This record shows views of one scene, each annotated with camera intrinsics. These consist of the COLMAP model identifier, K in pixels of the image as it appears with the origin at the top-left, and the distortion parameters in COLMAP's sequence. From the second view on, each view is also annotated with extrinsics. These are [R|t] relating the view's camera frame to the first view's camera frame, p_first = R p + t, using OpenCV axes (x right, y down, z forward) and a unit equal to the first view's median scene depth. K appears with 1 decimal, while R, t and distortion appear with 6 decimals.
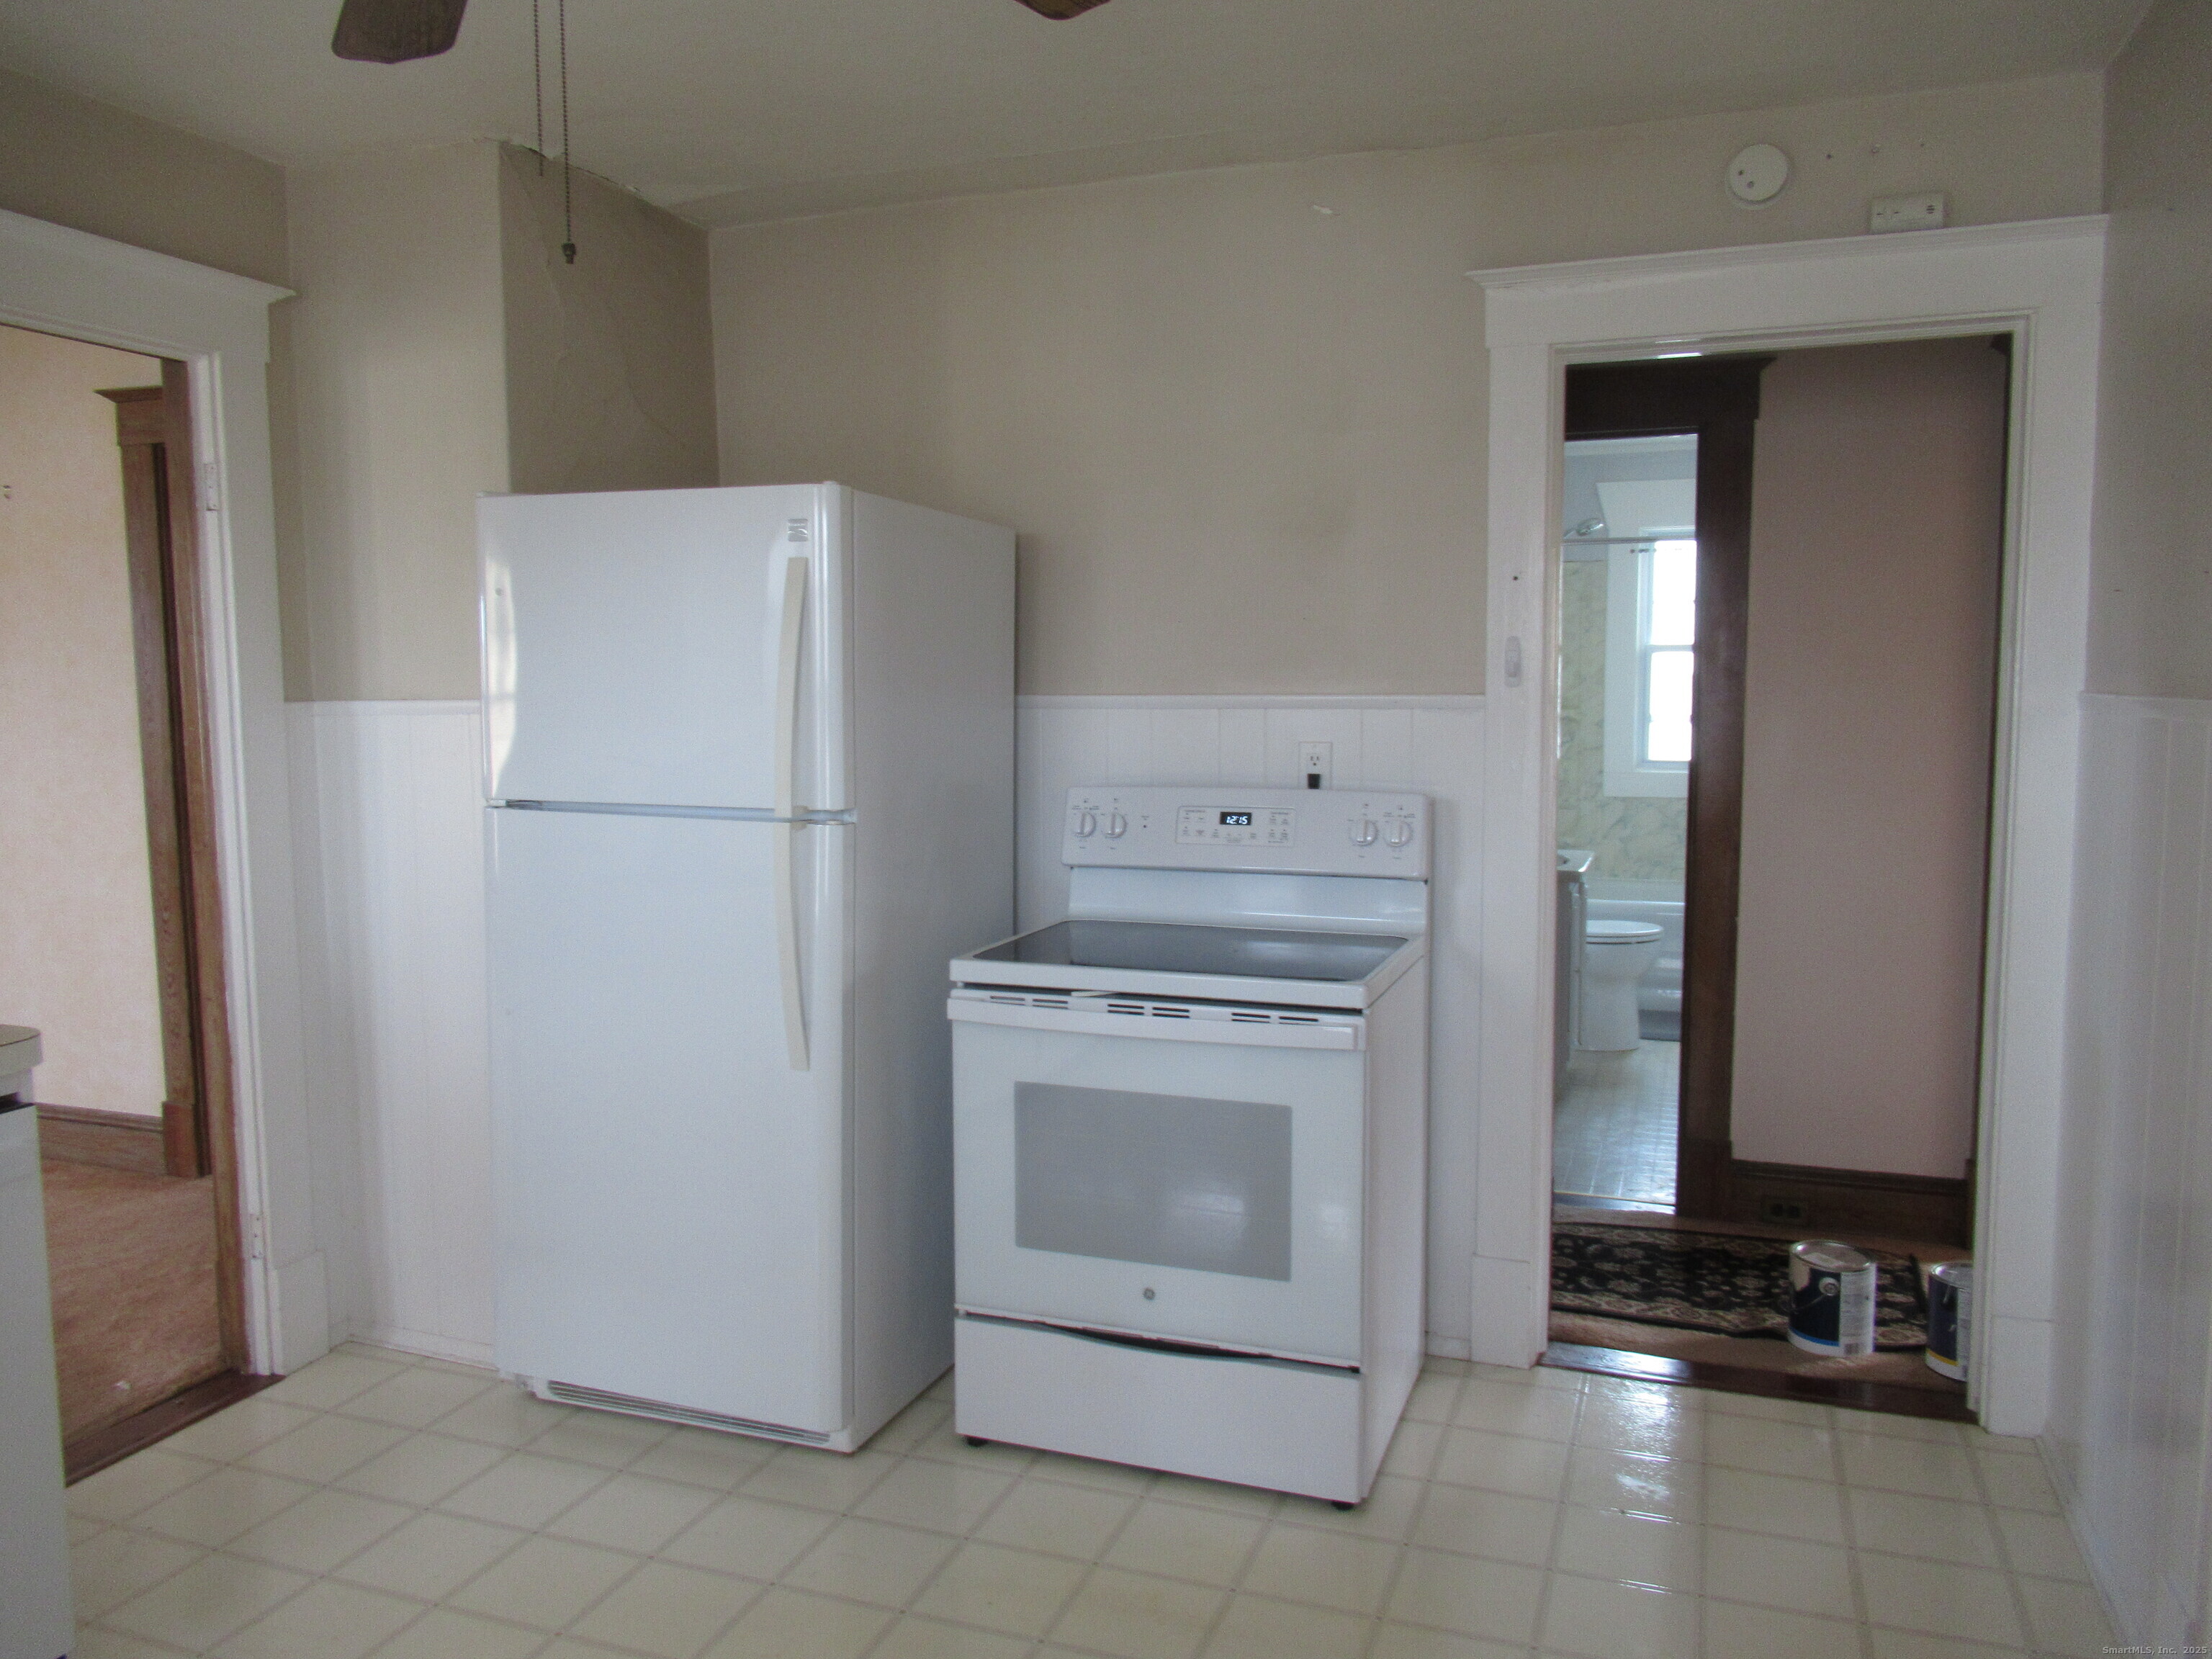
lens RADIAL K [[1648.0, 0, 1103.7], [0, 1648.0, 828.0], [0, 0, 1]] dist [-0.008840, -0.000993]
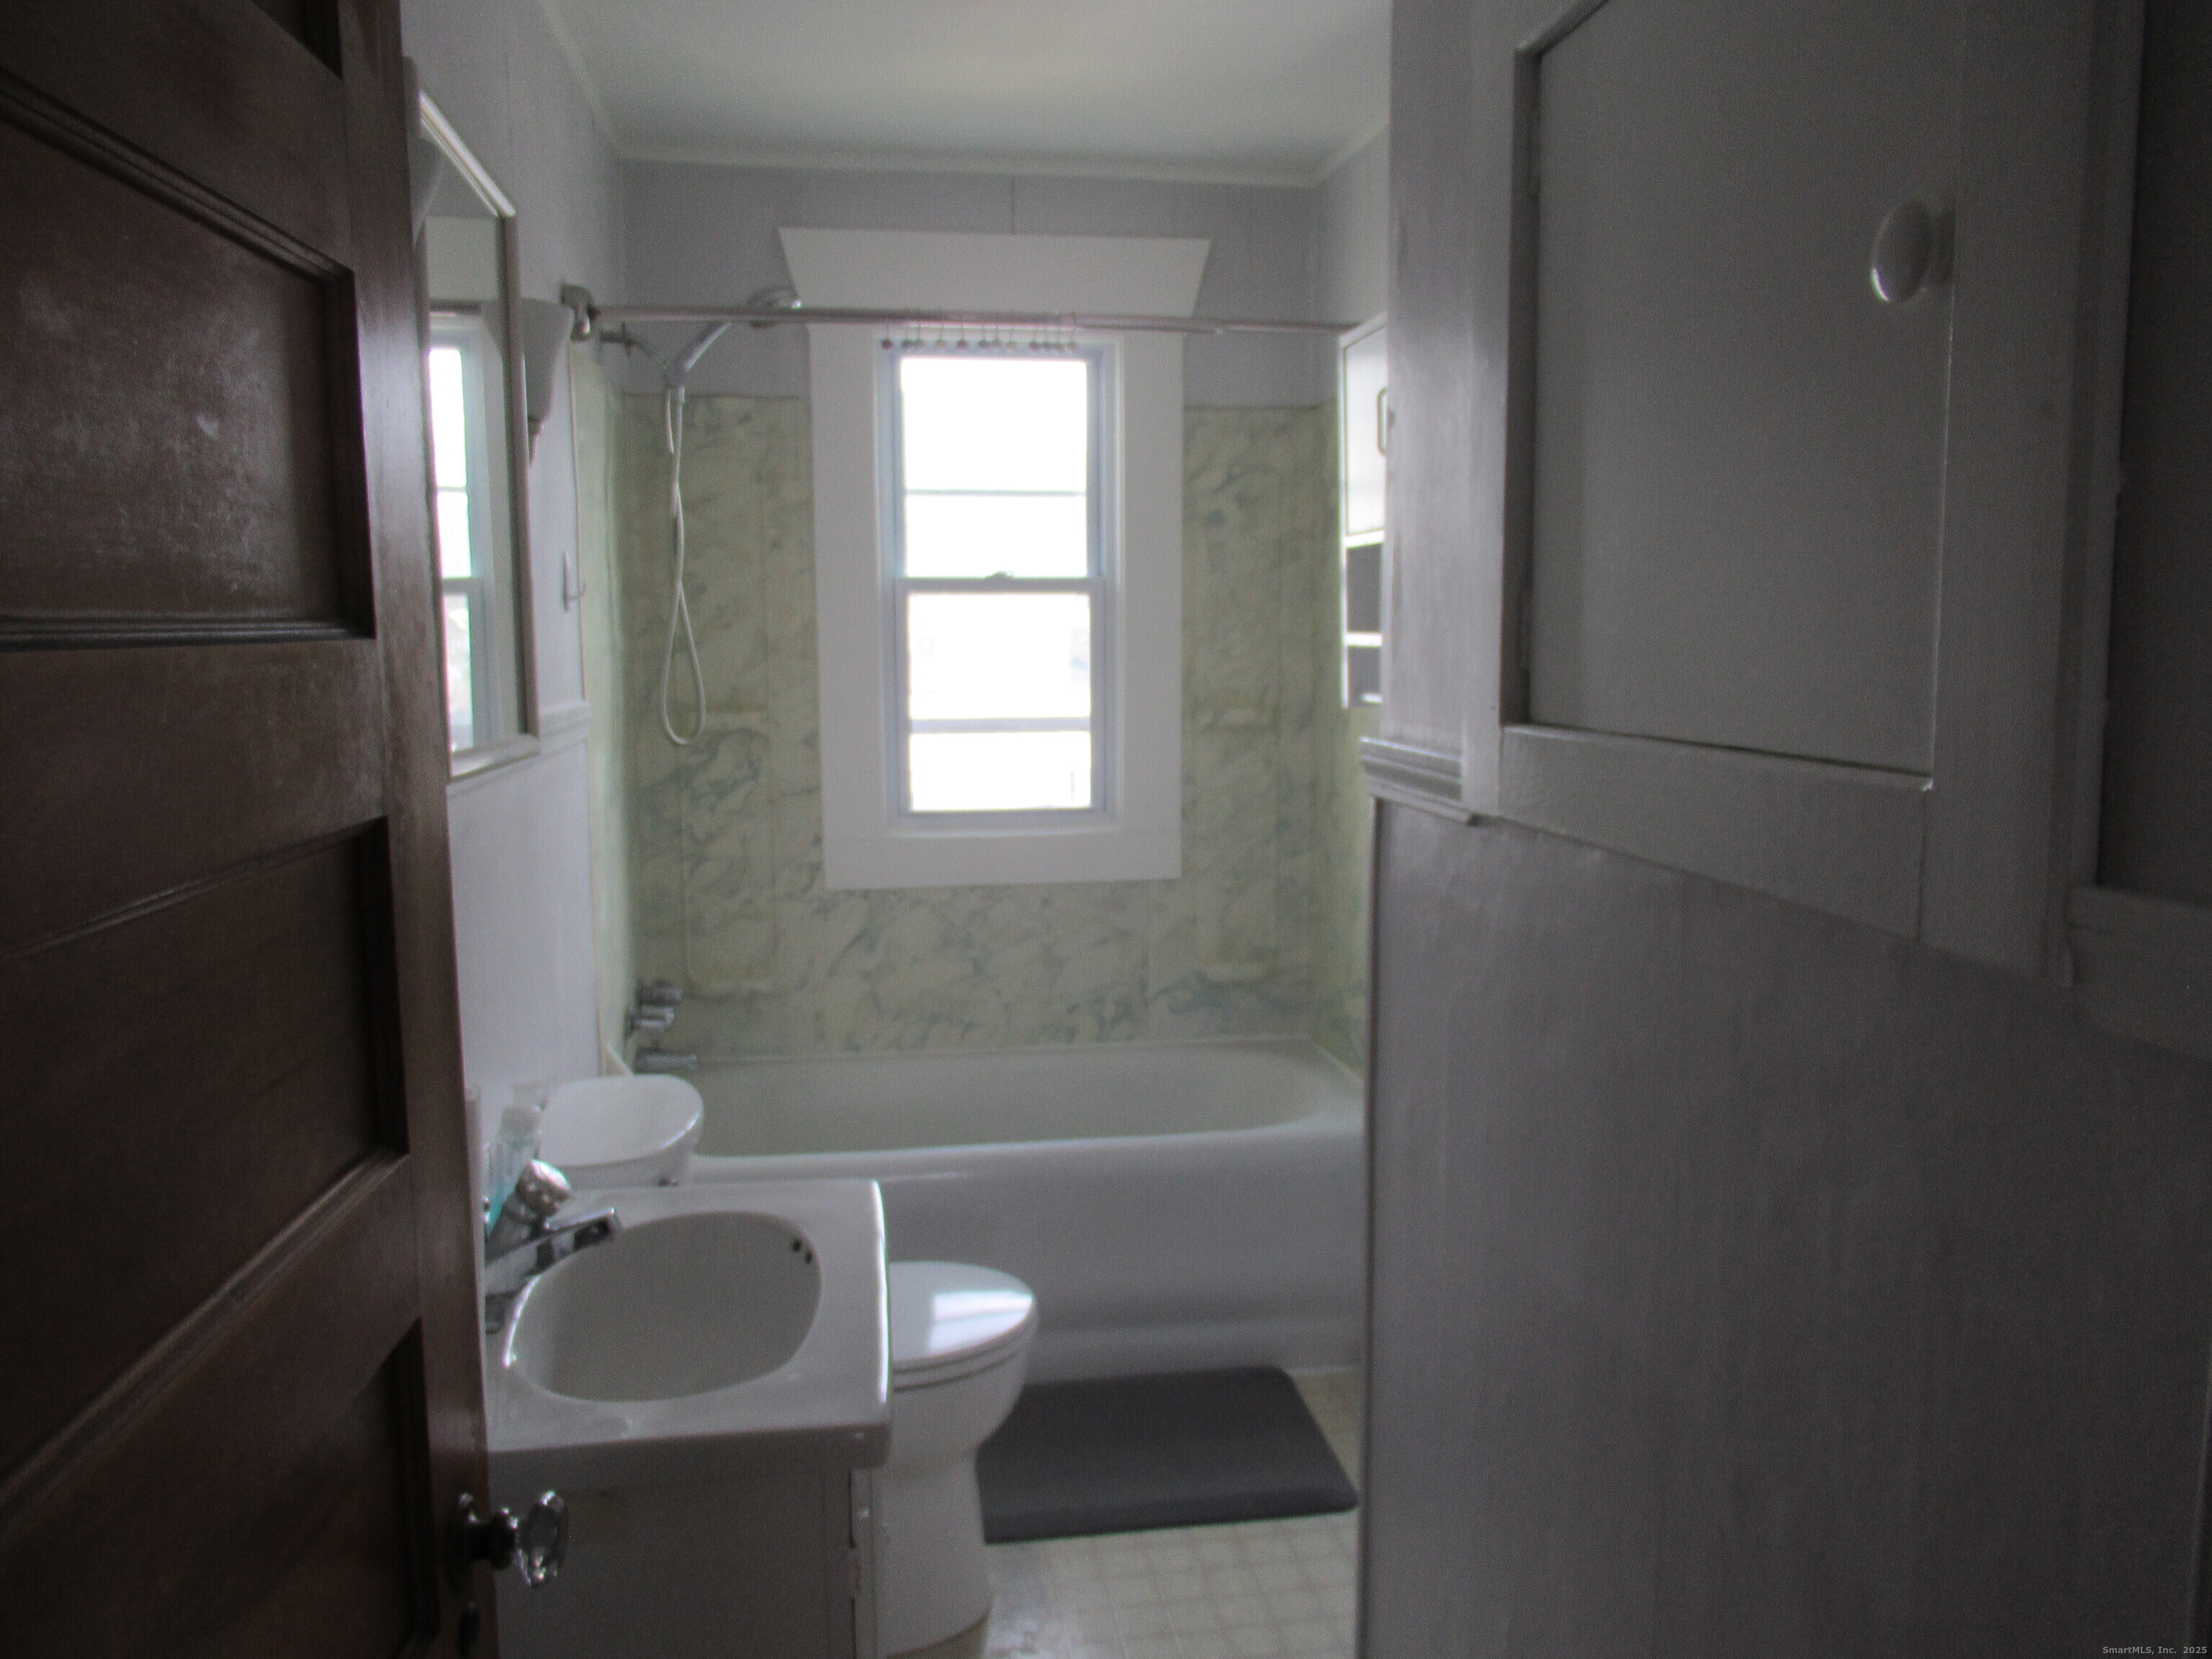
lens RADIAL K [[1648.0, 0, 1105.3], [0, 1648.0, 827.7], [0, 0, 1]] dist [-0.008840, -0.000993]
pose [[0.898531, -0.055636, 0.435370, 0.167730], [0.039796, 0.998175, 0.045424, -0.056310], [-0.437102, -0.023489, 0.899105, 0.528860]]
